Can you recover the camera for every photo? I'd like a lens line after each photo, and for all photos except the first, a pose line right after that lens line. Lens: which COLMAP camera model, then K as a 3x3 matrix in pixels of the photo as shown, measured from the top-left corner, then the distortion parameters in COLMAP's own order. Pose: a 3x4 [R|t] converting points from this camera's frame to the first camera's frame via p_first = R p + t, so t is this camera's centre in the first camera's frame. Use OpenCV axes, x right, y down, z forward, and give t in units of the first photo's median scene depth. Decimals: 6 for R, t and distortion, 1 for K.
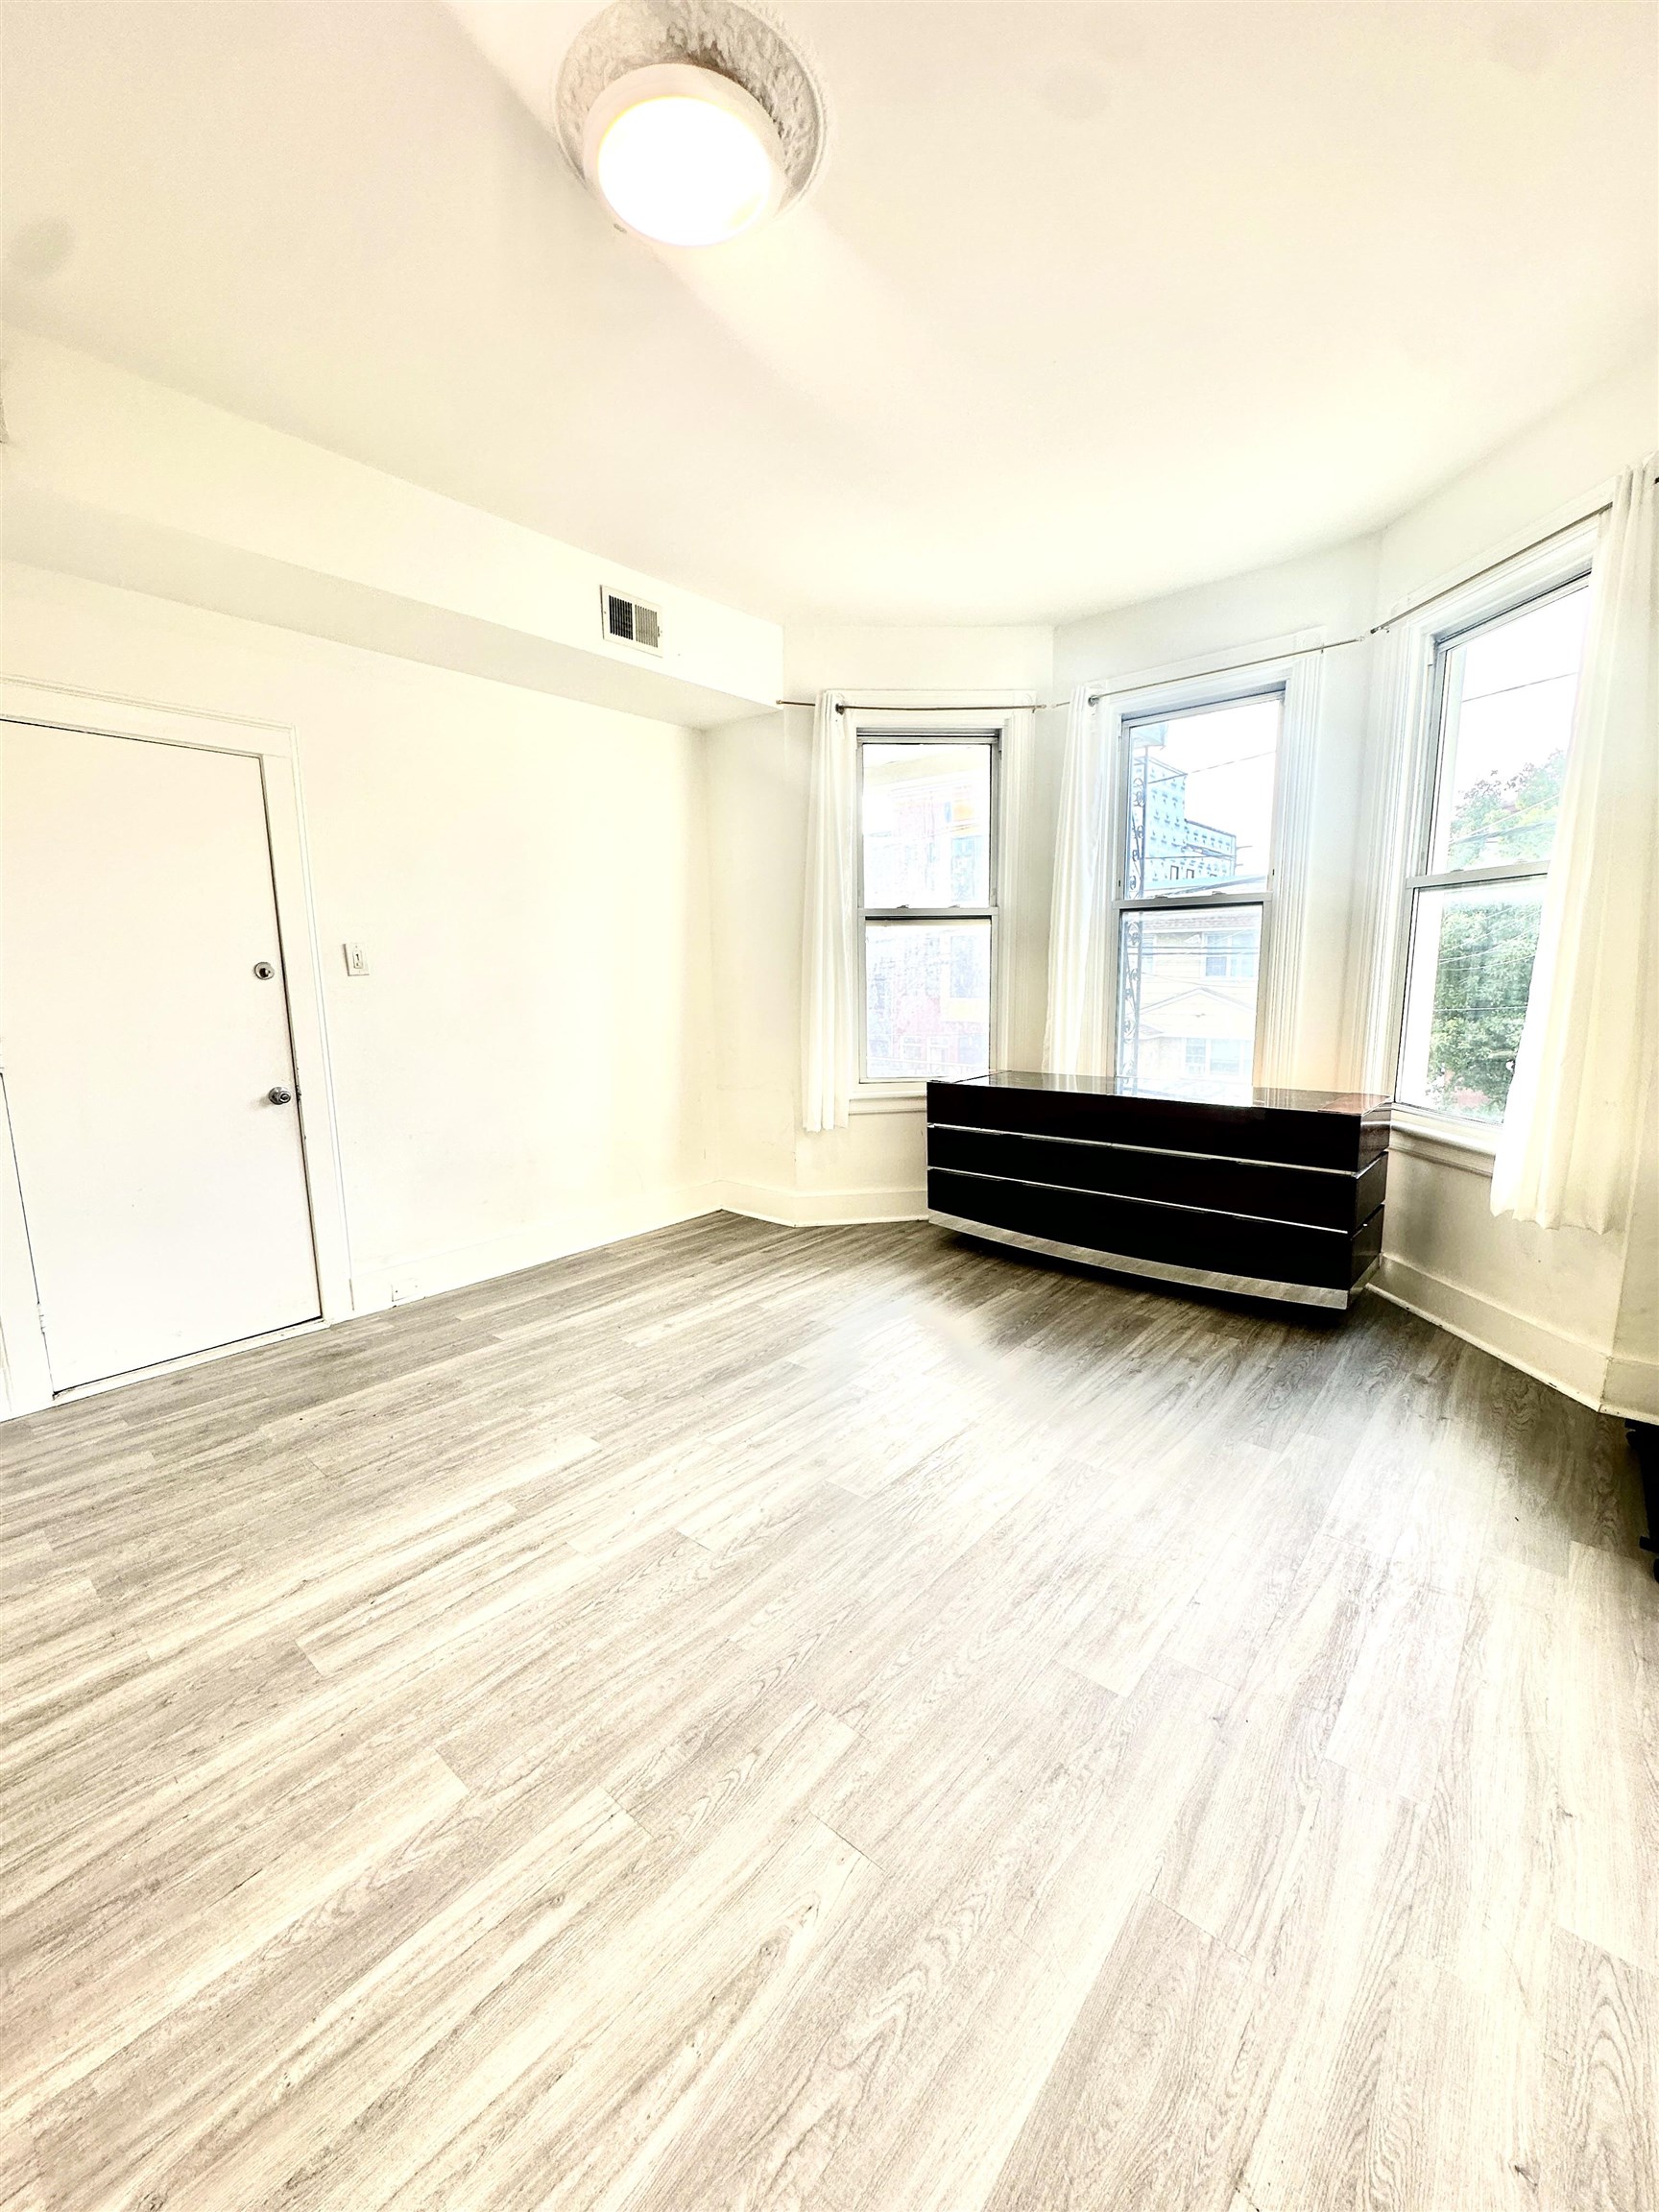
lens RADIAL K [[883.0, 0, 831.2], [0, 883.0, 1107.6], [0, 0, 1]] dist [-0.005055, 0.001175]
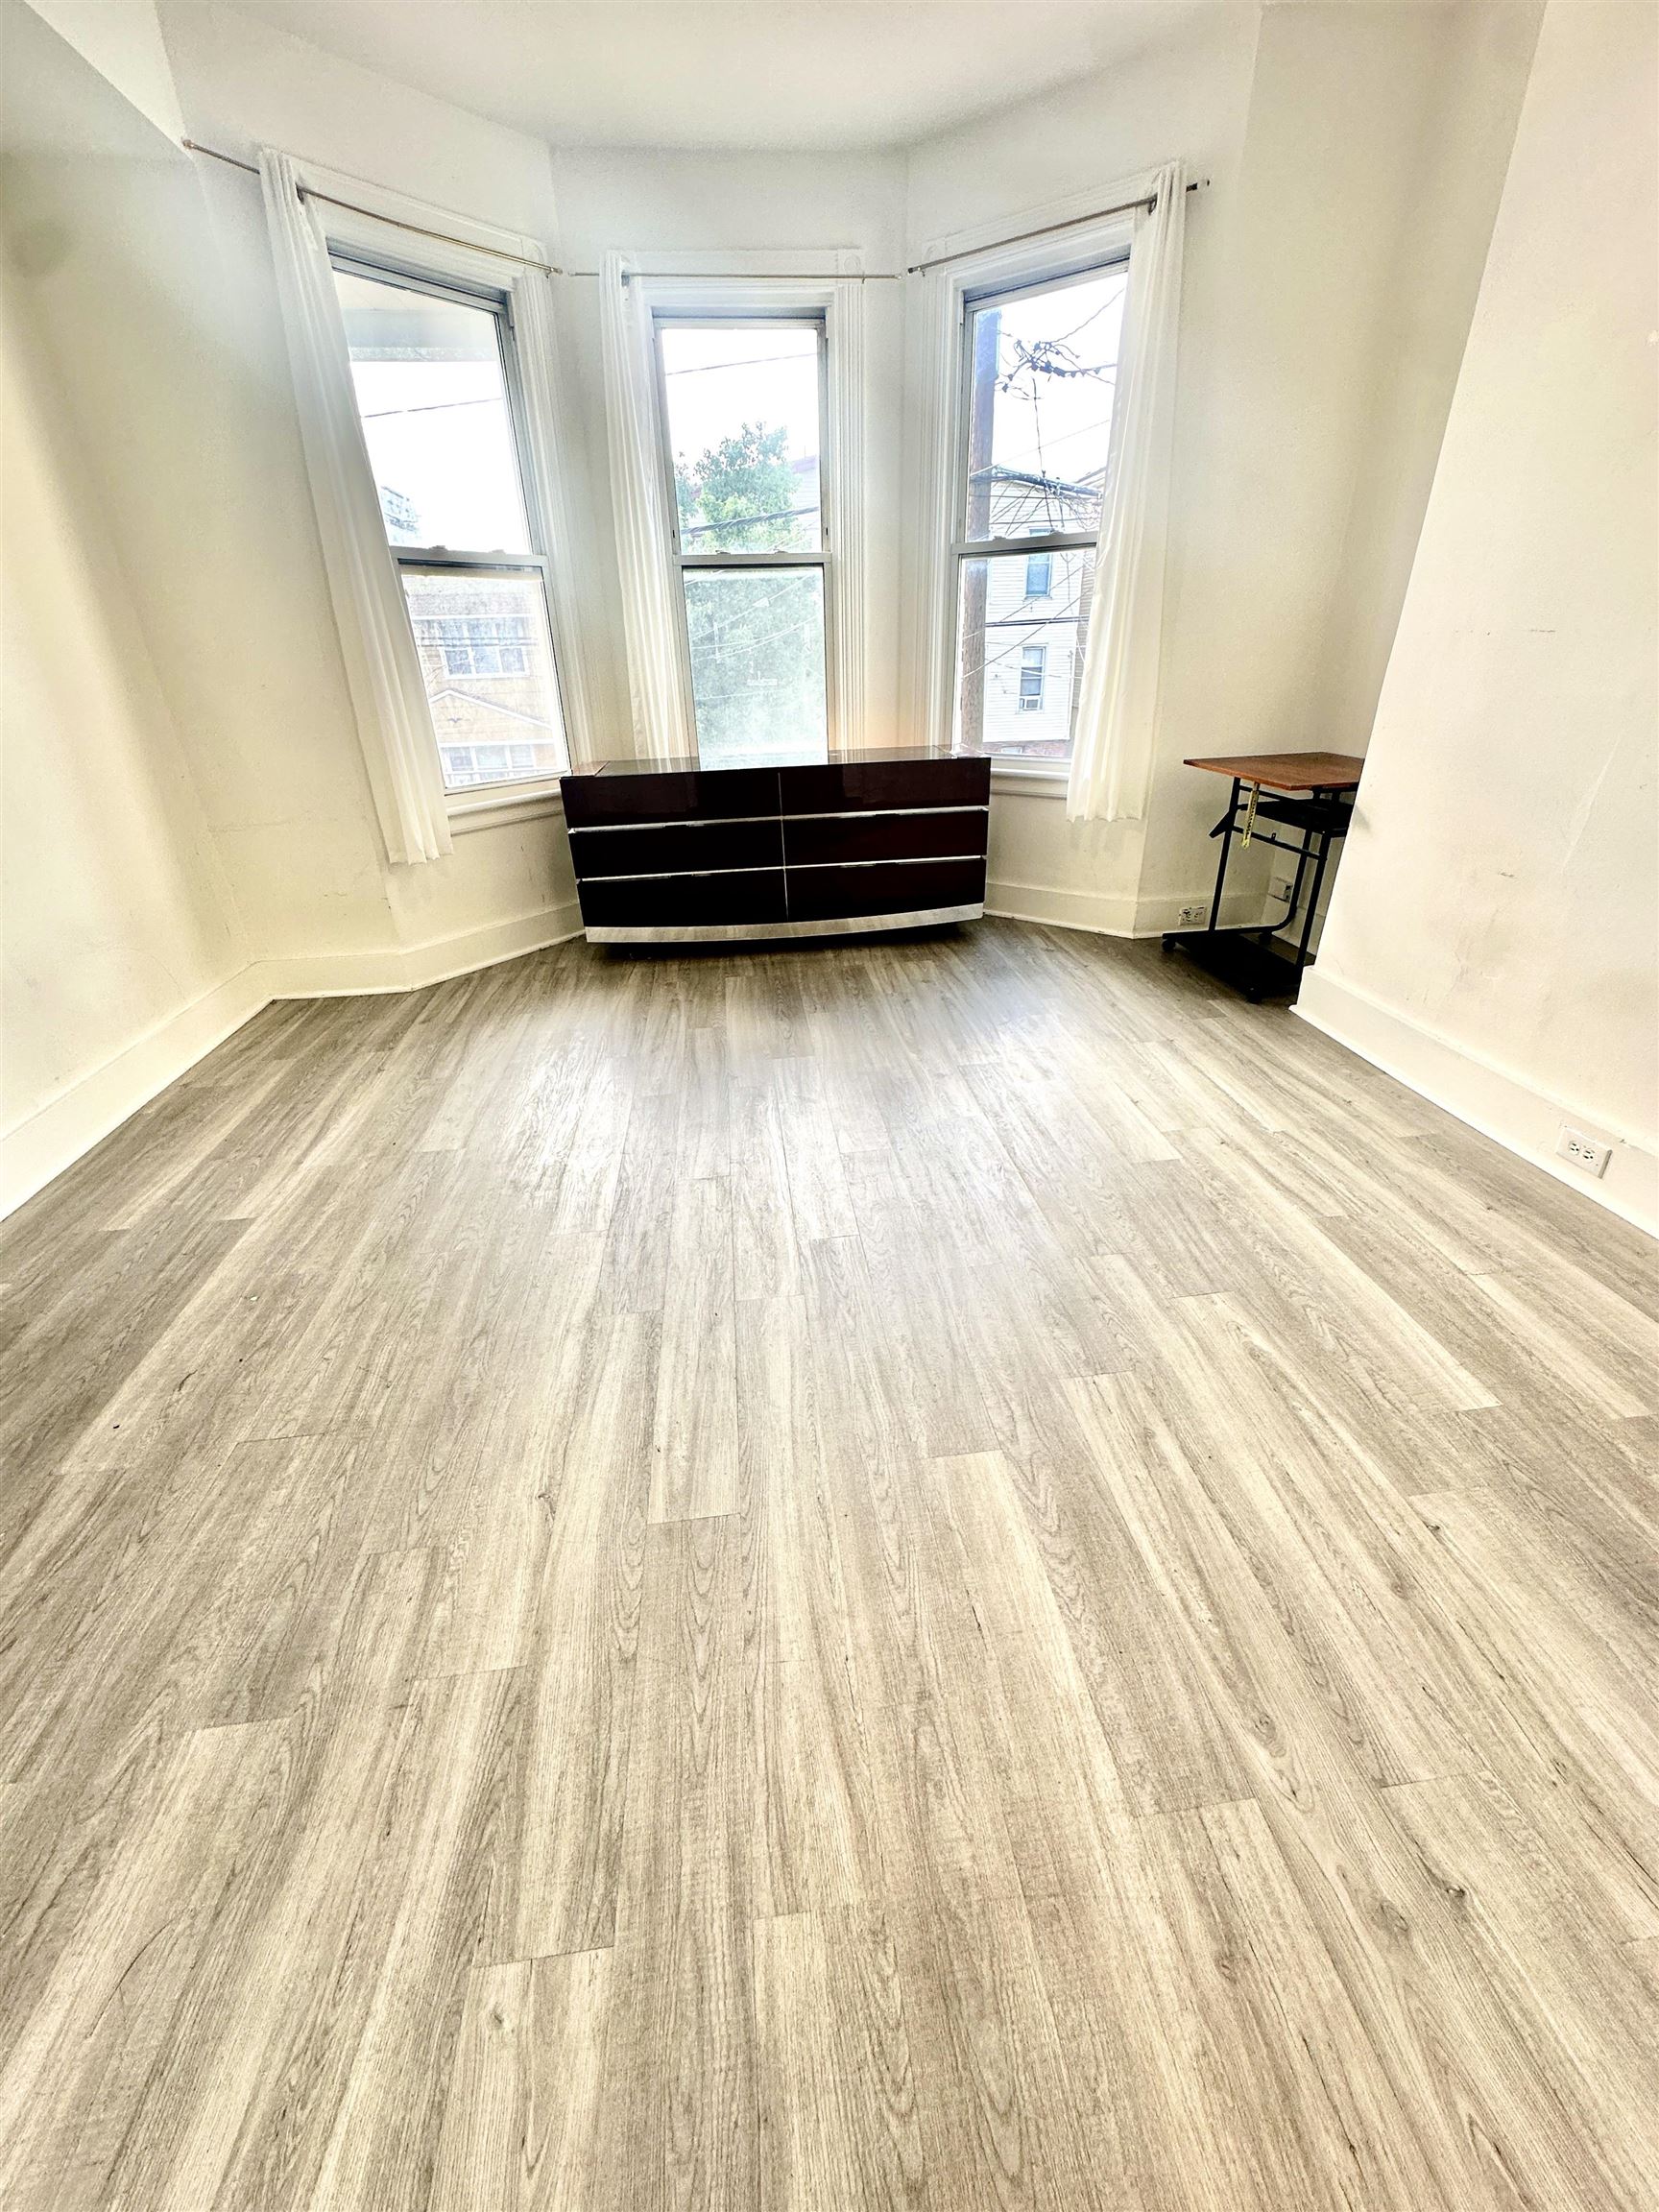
lens RADIAL K [[883.0, 0, 831.2], [0, 883.0, 1107.6], [0, 0, 1]] dist [-0.005055, 0.001175]
pose [[0.677097, -0.341981, 0.651605, -0.485427], [0.131895, 0.927518, 0.349733, 0.002892], [-0.723978, -0.150860, 0.673125, 0.222611]]
